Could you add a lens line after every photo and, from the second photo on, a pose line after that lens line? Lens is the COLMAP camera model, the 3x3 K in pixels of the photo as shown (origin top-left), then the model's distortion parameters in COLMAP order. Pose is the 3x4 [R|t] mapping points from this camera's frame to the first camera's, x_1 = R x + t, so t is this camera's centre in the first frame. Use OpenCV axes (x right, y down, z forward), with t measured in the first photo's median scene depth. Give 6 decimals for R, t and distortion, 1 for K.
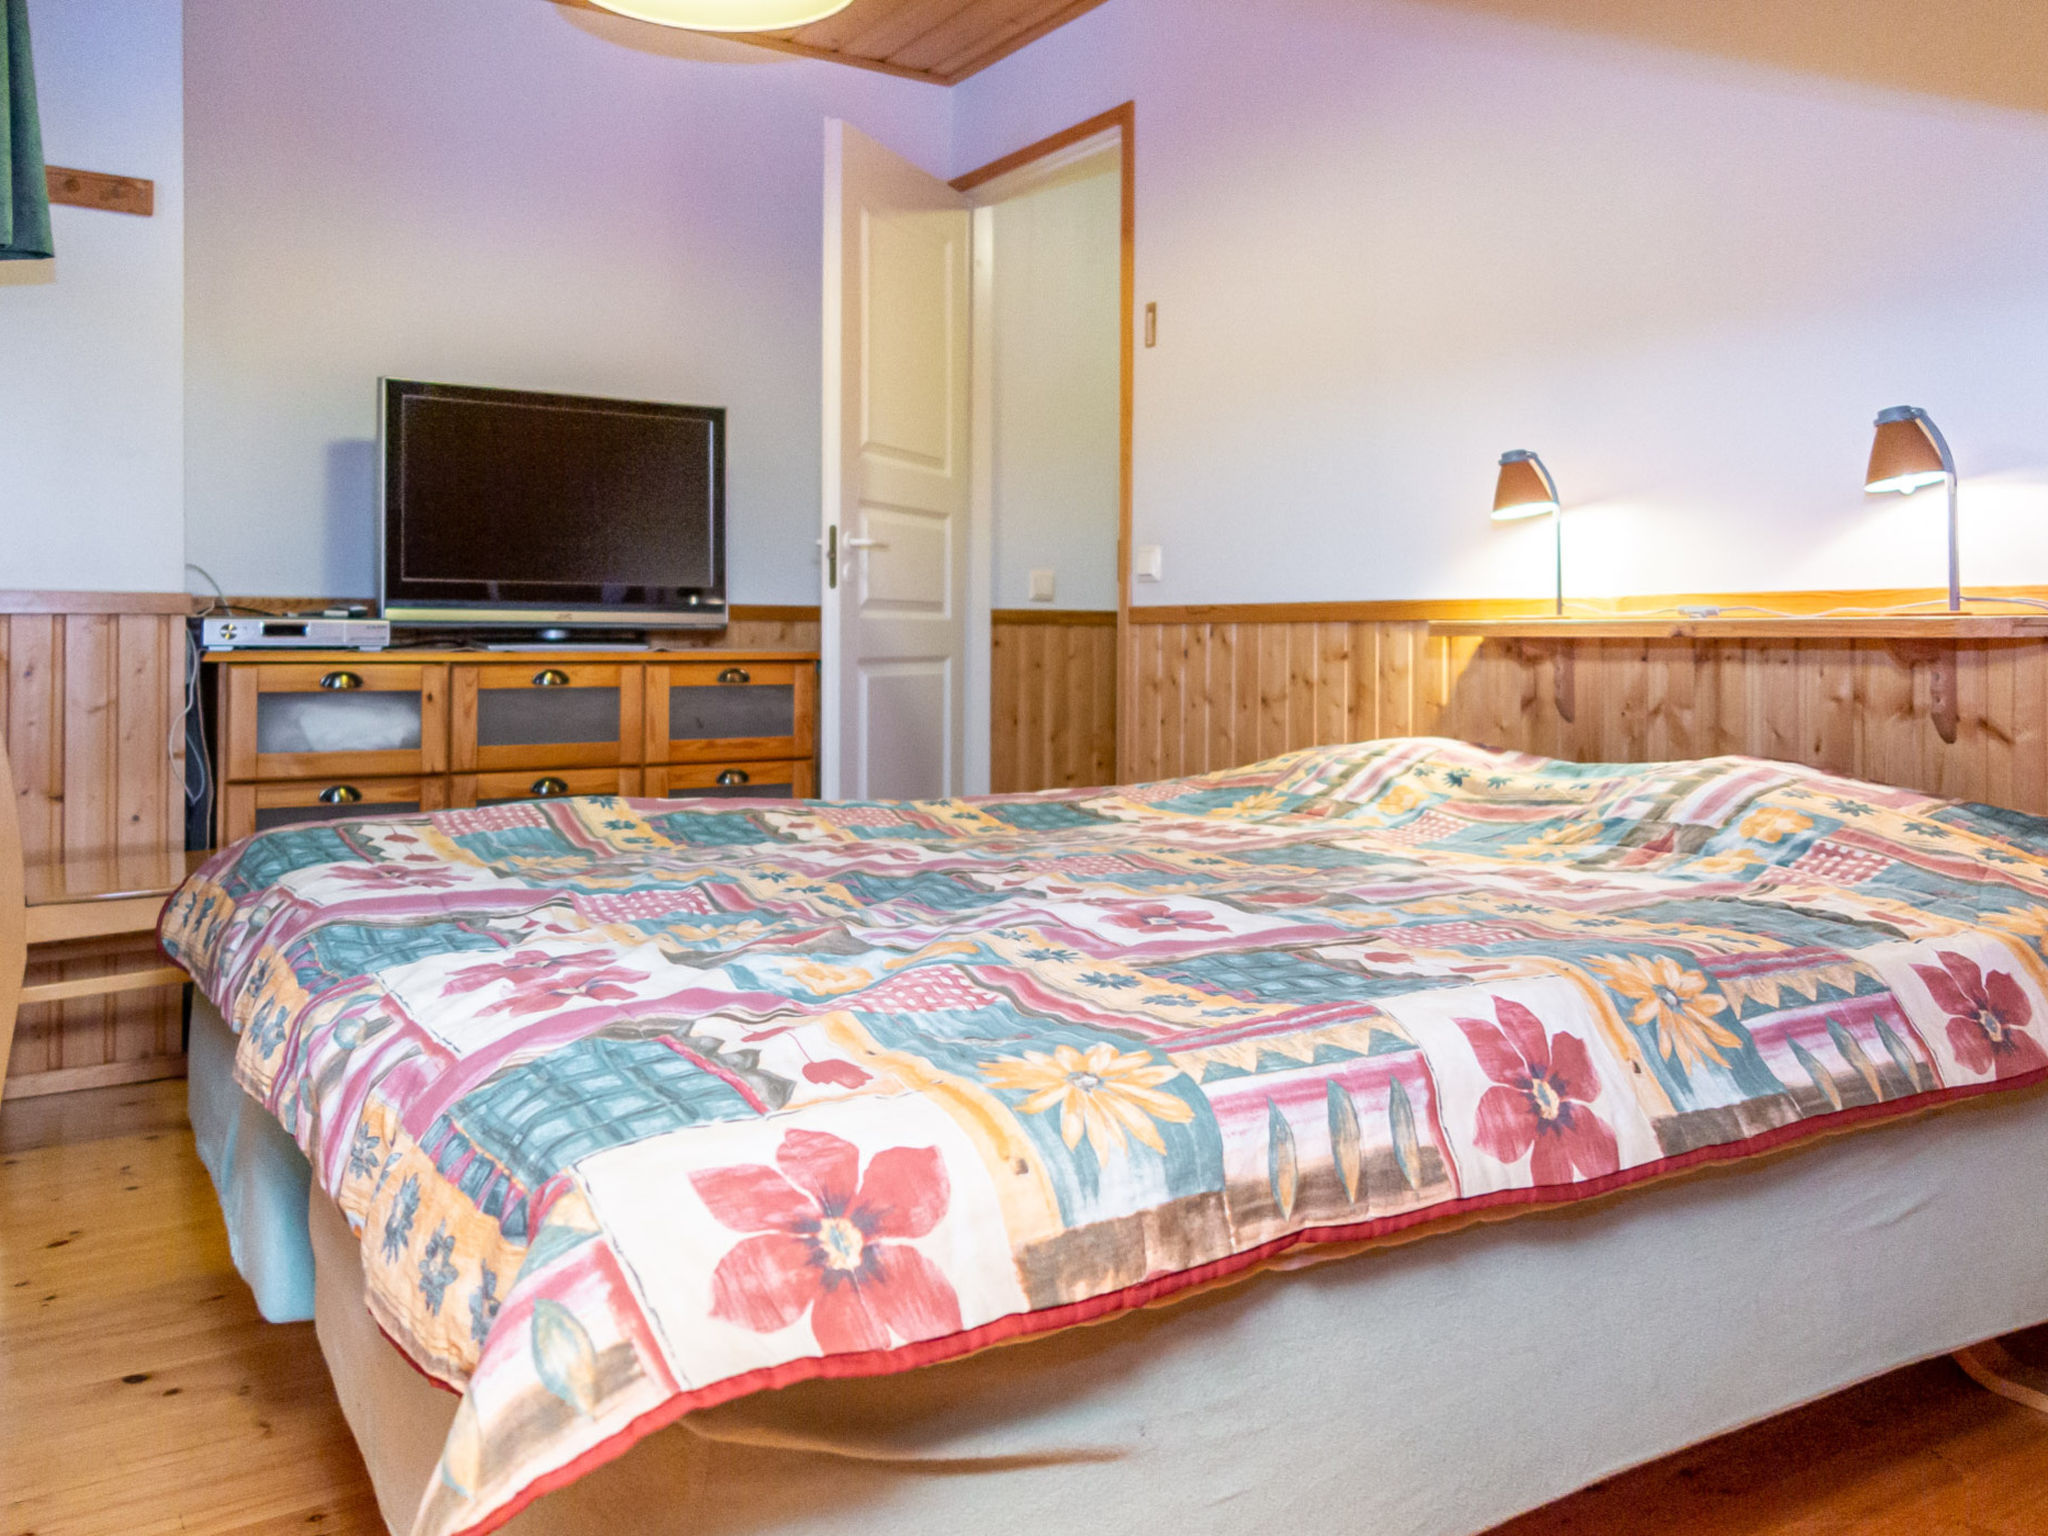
lens RADIAL K [[1637.9, 0, 1019.1], [0, 1637.9, 723.8], [0, 0, 1]] dist [0.008500, 0.009338]
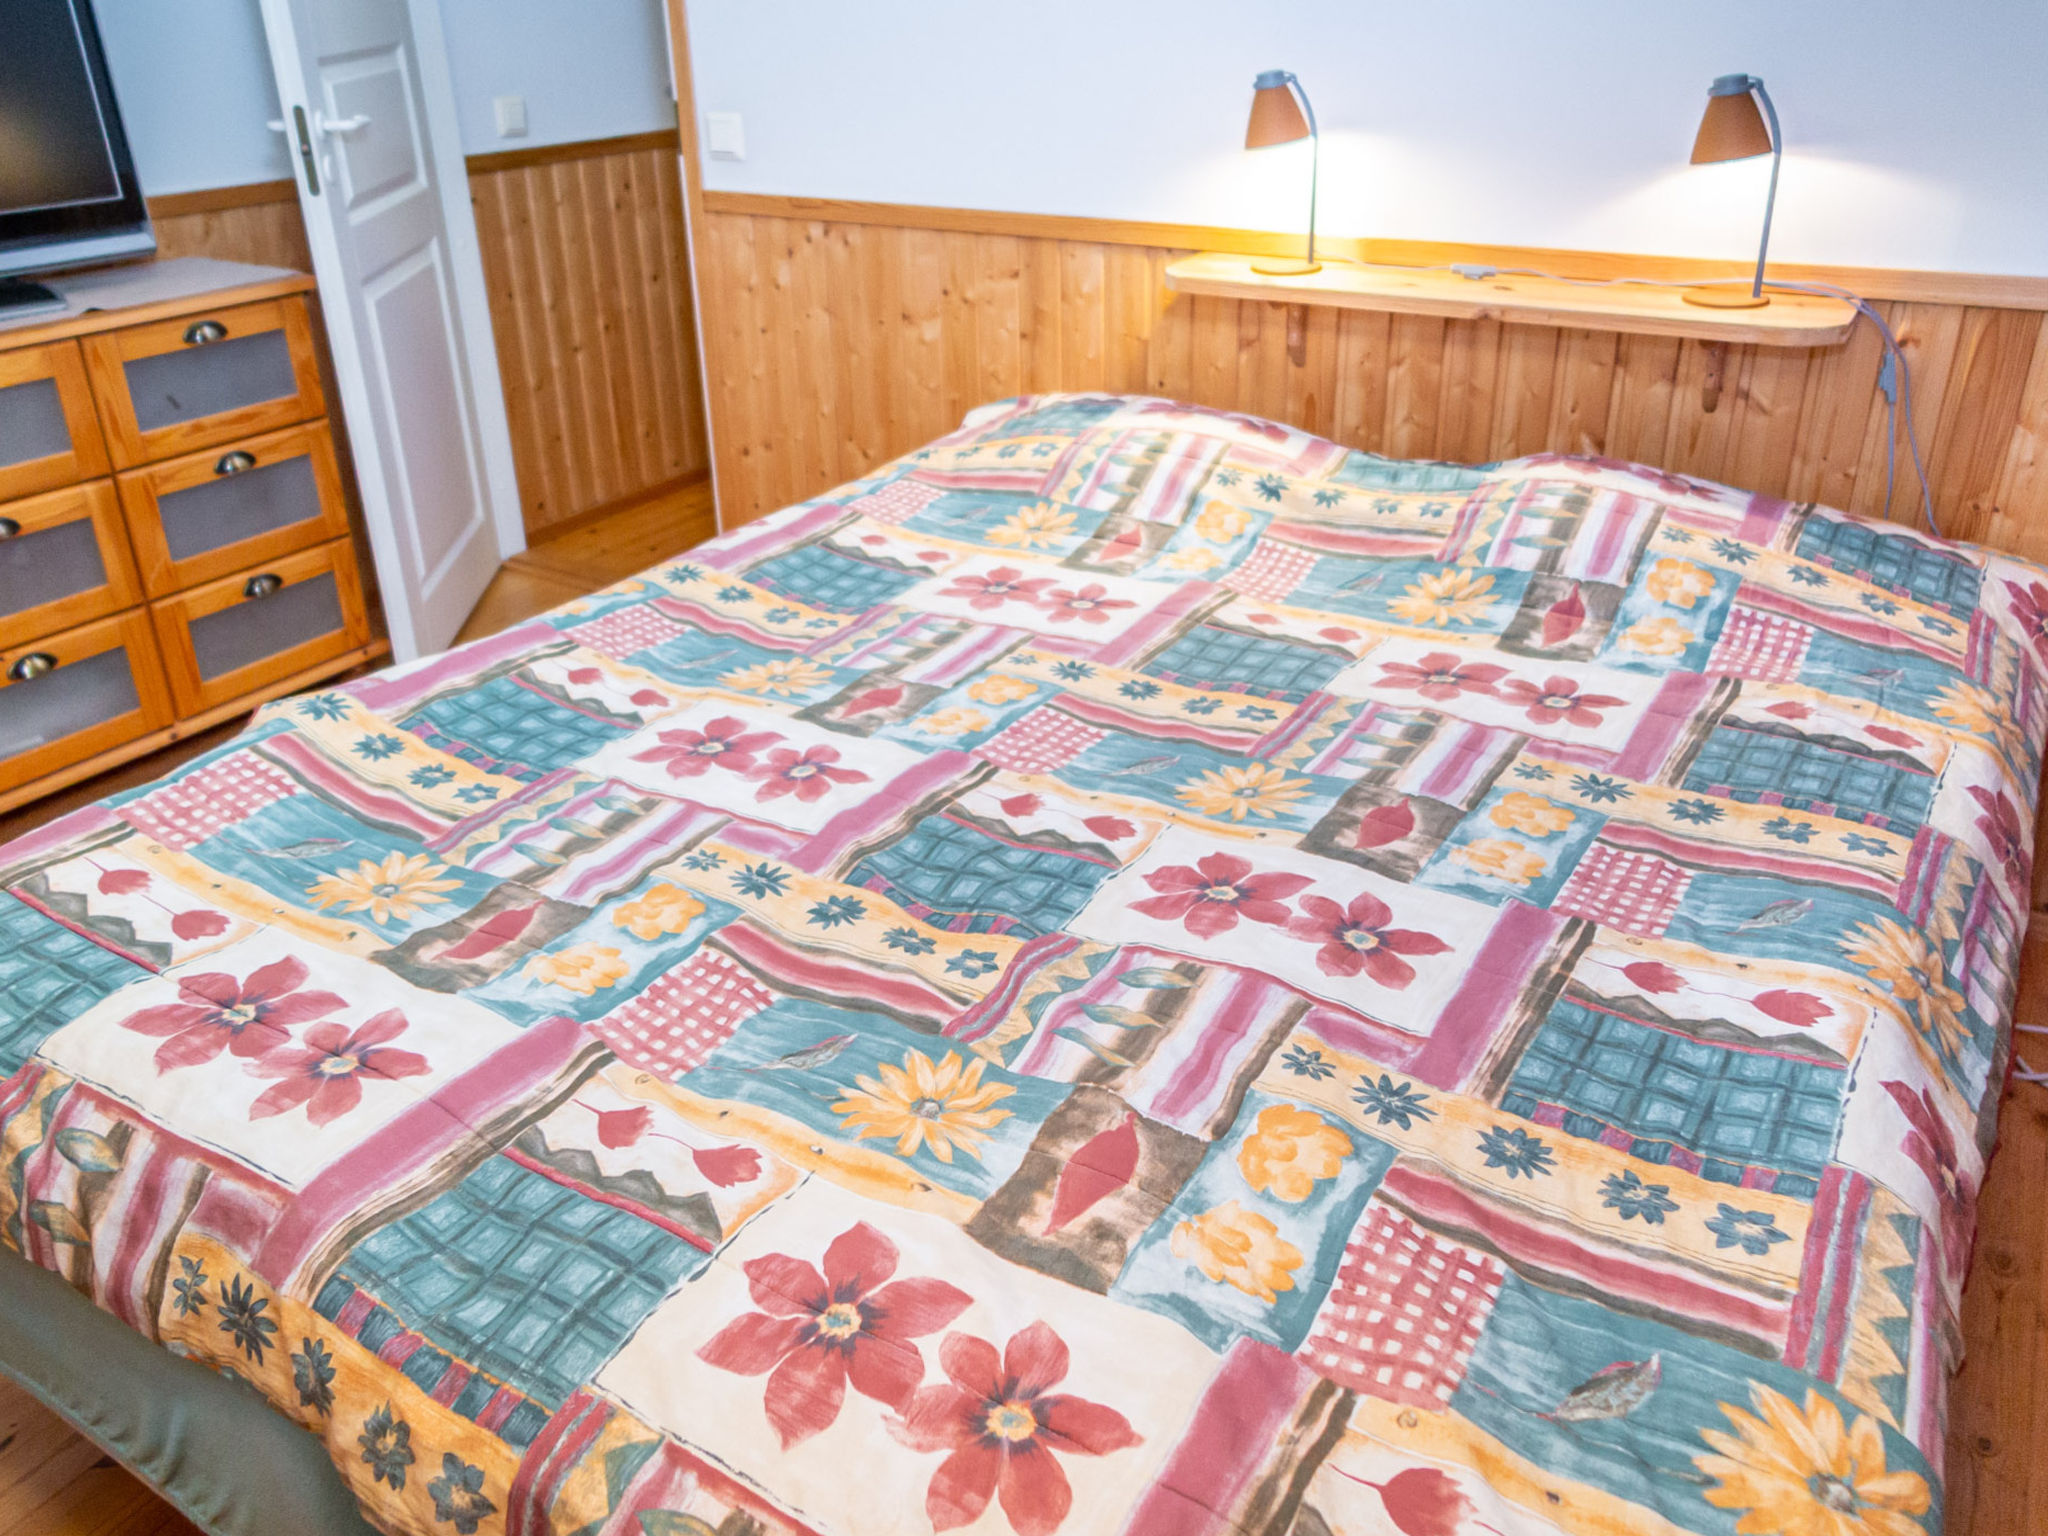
lens RADIAL K [[1574.4, 0, 1024.0], [0, 1574.4, 768.0], [0, 0, 1]] dist [0.007000, 0.006574]
pose [[0.898729, -0.222534, 0.377842, -0.185400], [0.047735, 0.906190, 0.420168, -0.161536], [-0.435898, -0.359581, 0.825042, 0.195165]]
